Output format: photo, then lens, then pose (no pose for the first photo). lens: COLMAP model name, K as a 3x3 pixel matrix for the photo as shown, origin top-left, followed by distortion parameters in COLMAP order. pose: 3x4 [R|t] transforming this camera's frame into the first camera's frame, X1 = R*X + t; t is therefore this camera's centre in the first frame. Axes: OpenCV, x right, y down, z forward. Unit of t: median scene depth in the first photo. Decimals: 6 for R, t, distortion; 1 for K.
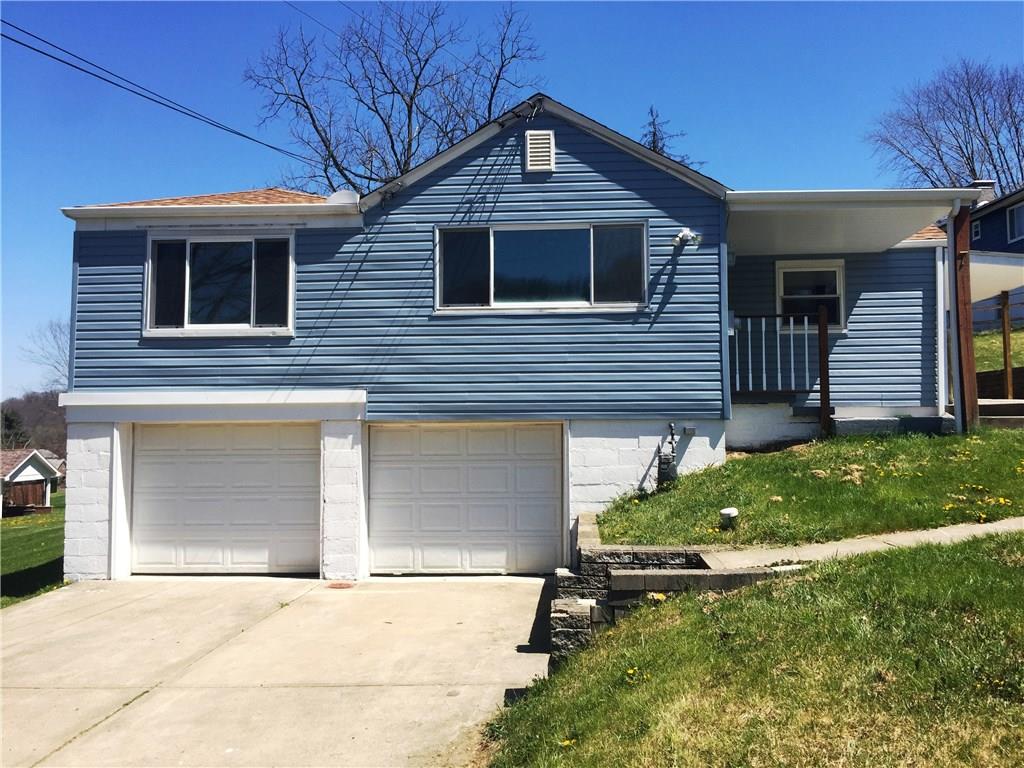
lens RADIAL K [[901.5, 0, 512.0], [0, 901.5, 384.0], [0, 0, 1]] dist [0.036196, -0.002046]
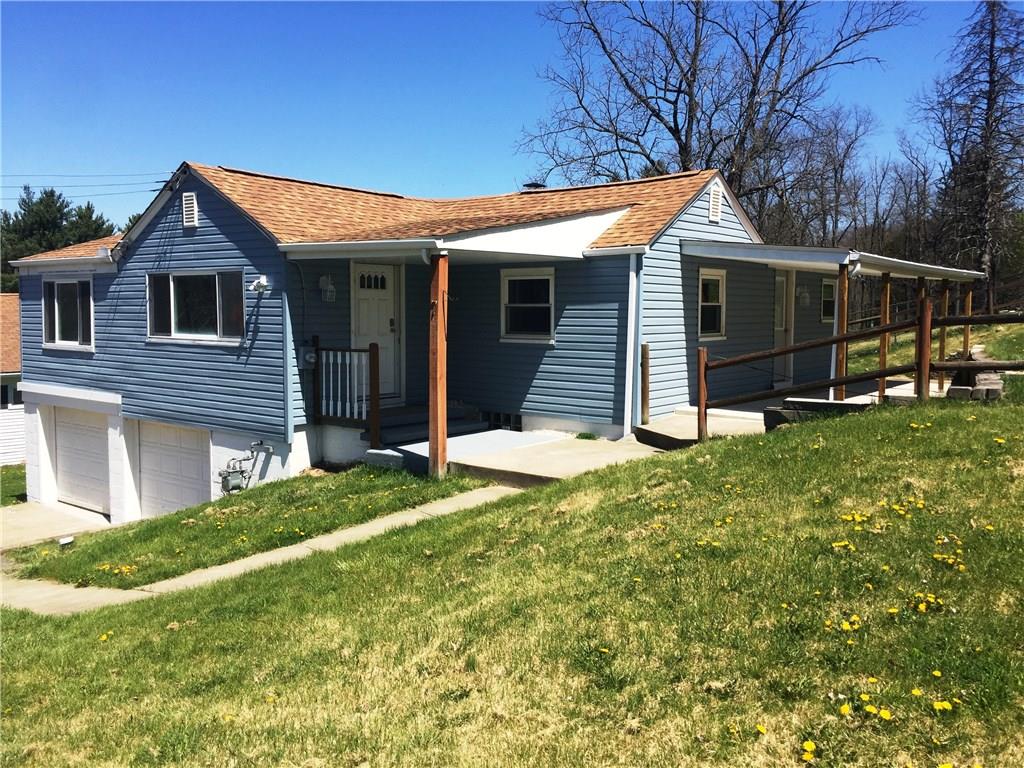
lens RADIAL K [[881.8, 0, 512.0], [0, 881.8, 384.0], [0, 0, 1]] dist [0.015969, -0.048664]
pose [[0.833510, 0.057903, -0.549462, 1.057126], [0.022113, 0.990200, 0.137893, -0.179612], [0.552062, -0.127085, 0.824061, 0.229147]]
